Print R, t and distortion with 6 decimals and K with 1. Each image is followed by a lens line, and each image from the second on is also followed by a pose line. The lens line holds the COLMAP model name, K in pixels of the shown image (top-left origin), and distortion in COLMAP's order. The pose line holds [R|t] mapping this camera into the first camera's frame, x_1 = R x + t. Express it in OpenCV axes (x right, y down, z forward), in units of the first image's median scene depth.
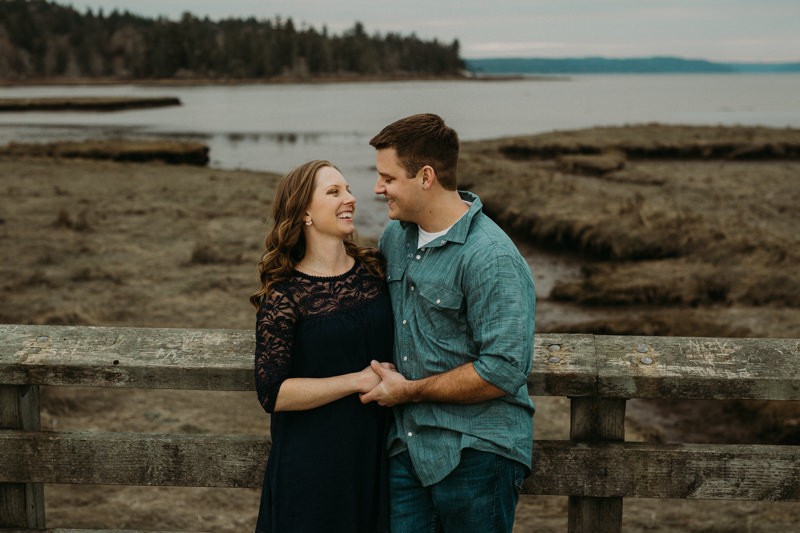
lens RADIAL K [[1147.7, 0, 470.8], [0, 1147.7, 253.3], [0, 0, 1]] dist [-0.048615, 0.087780]
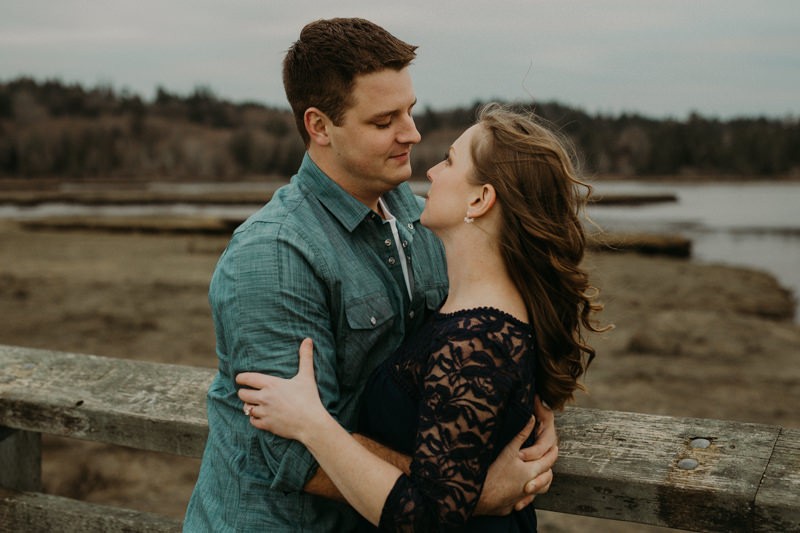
lens RADIAL K [[1147.7, 0, 470.8], [0, 1147.7, 253.3], [0, 0, 1]] dist [-0.048615, 0.087780]
pose [[0.900525, 0.023680, -0.434159, 0.219548], [-0.063563, 0.994958, -0.077573, 0.041478], [0.430134, 0.097453, 0.897490, 0.450241]]
